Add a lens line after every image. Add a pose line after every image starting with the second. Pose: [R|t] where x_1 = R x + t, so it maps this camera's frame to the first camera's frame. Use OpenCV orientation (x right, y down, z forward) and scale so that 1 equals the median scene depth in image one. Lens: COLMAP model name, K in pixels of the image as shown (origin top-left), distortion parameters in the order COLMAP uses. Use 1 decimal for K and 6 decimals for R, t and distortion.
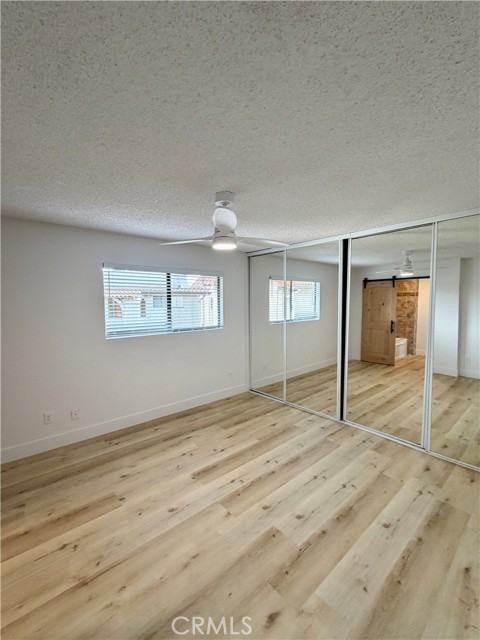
lens RADIAL K [[281.4, 0, 240.1], [0, 281.4, 320.2], [0, 0, 1]] dist [-0.003729, -0.000887]
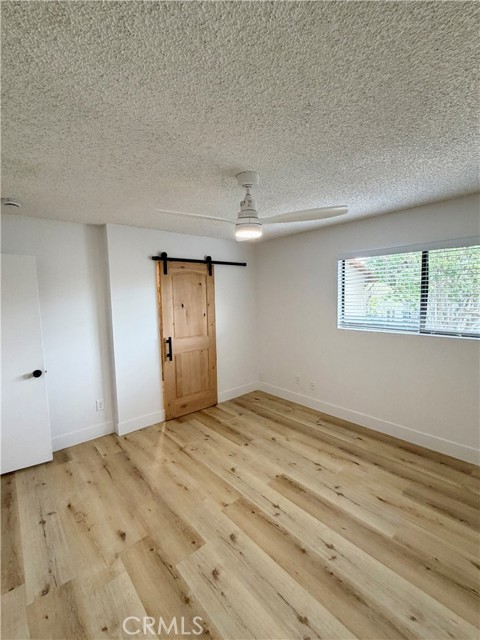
lens RADIAL K [[281.4, 0, 239.8], [0, 281.4, 319.6], [0, 0, 1]] dist [-0.003729, -0.000887]
pose [[-0.018140, 0.092408, -0.995556, 0.744929], [-0.046032, 0.994587, 0.093156, -0.060764], [0.998775, 0.047518, -0.013788, 0.848197]]
